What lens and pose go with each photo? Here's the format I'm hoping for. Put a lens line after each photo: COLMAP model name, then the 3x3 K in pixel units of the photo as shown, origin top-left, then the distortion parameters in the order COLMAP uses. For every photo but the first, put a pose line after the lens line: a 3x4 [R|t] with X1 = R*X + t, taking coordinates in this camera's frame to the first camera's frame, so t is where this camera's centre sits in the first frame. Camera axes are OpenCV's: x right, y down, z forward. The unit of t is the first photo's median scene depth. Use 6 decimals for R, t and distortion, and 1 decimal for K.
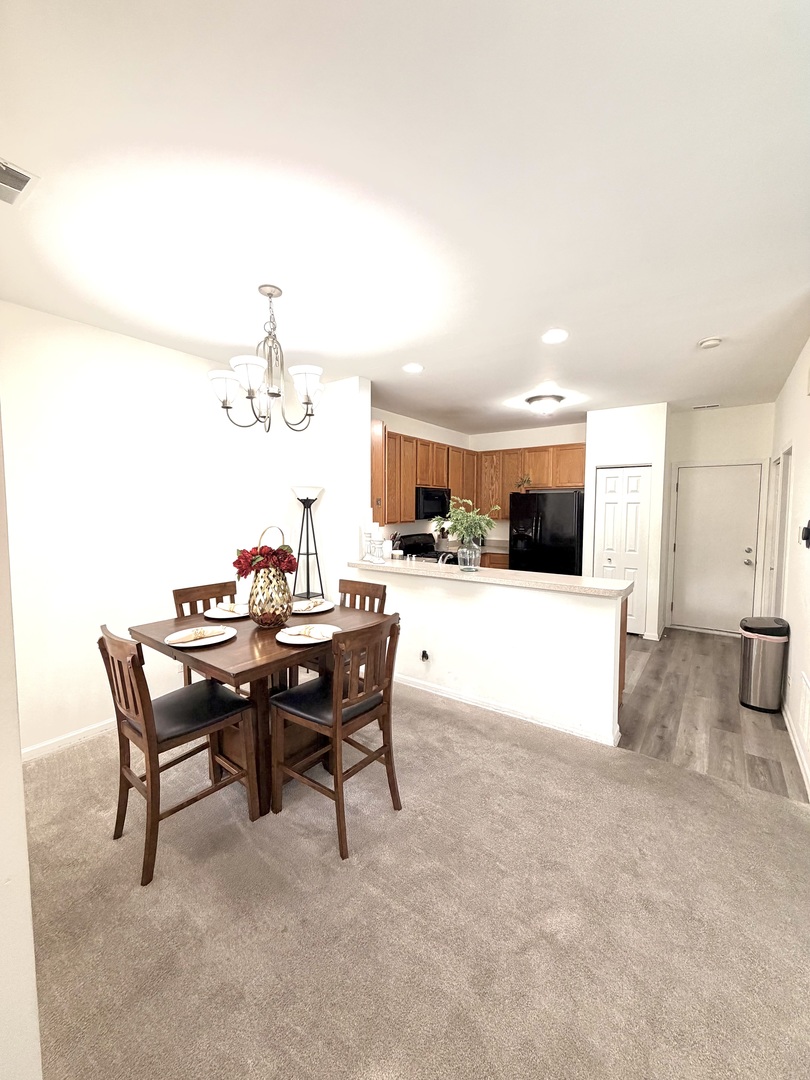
lens RADIAL K [[429.8, 0, 405.0], [0, 429.8, 535.1], [0, 0, 1]] dist [-0.000168, 0.000343]
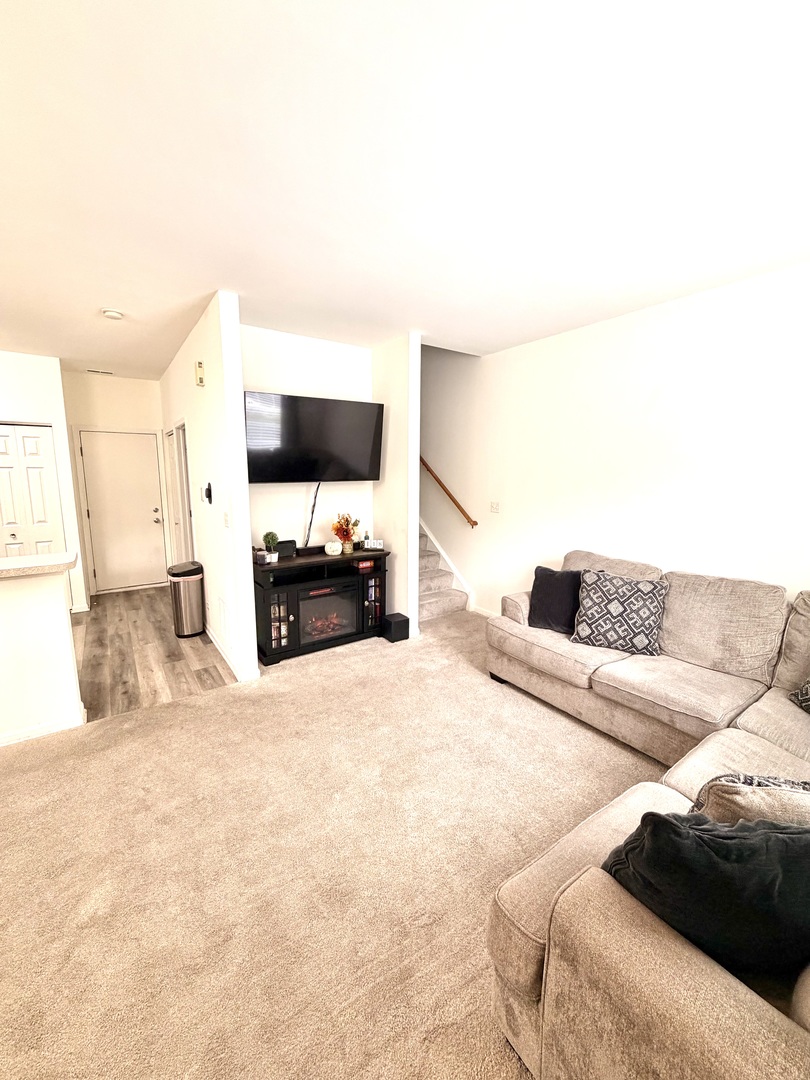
lens RADIAL K [[429.8, 0, 405.0], [0, 429.8, 535.1], [0, 0, 1]] dist [-0.000168, 0.000343]
pose [[0.323622, -0.139715, 0.935814, -0.107356], [0.061133, 0.990059, 0.126672, -0.004977], [-0.944209, 0.016215, 0.328946, -0.002988]]
